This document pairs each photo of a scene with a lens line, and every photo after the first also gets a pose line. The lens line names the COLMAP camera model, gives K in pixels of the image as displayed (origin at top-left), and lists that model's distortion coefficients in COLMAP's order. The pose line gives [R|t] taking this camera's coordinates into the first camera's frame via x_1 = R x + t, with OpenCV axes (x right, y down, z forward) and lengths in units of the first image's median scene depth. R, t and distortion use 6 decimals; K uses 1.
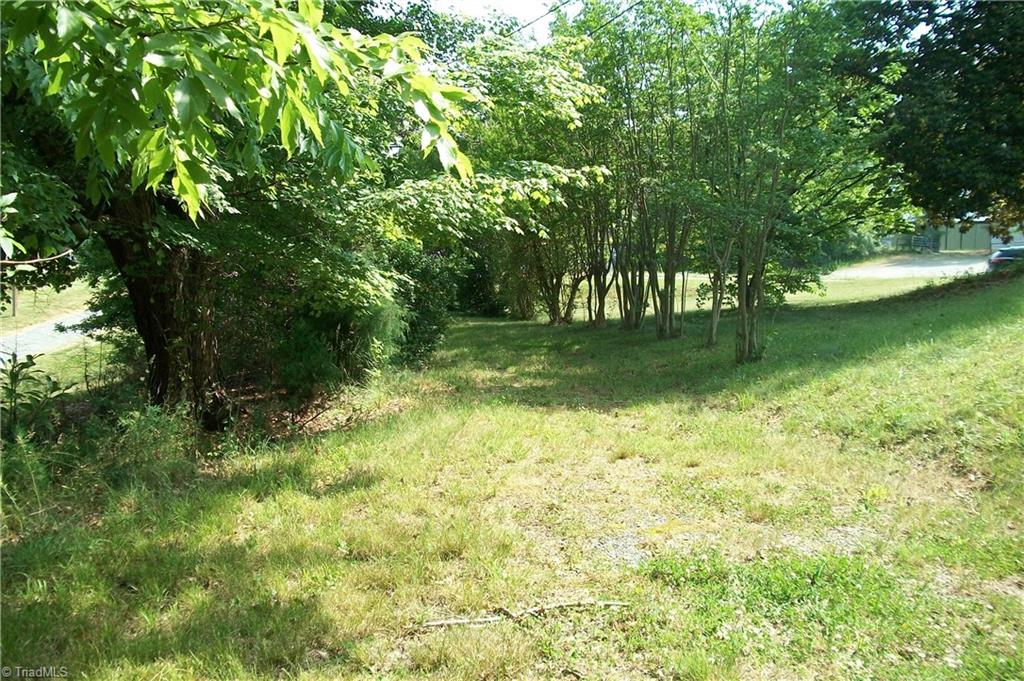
lens RADIAL K [[985.0, 0, 514.8], [0, 985.0, 347.4], [0, 0, 1]] dist [-0.117424, 0.000000]
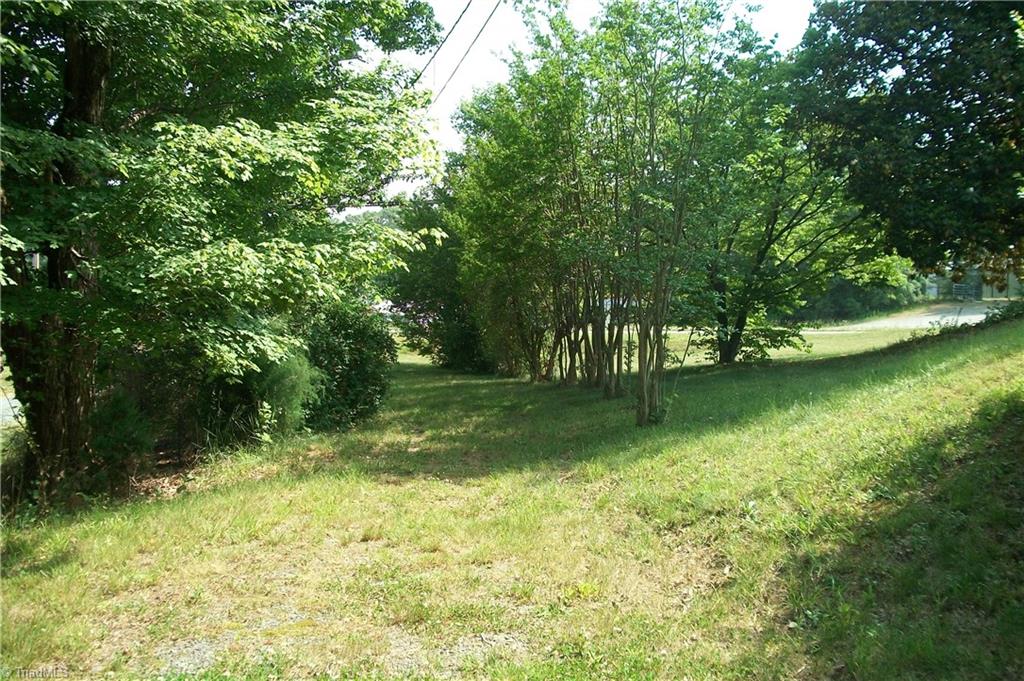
lens RADIAL K [[985.0, 0, 510.4], [0, 985.0, 338.3], [0, 0, 1]] dist [-0.117424, 0.000000]
pose [[0.995801, -0.008778, -0.091119, 0.117895], [0.003159, 0.998094, -0.061626, -0.007329], [0.091487, 0.061079, 0.993931, 0.020704]]
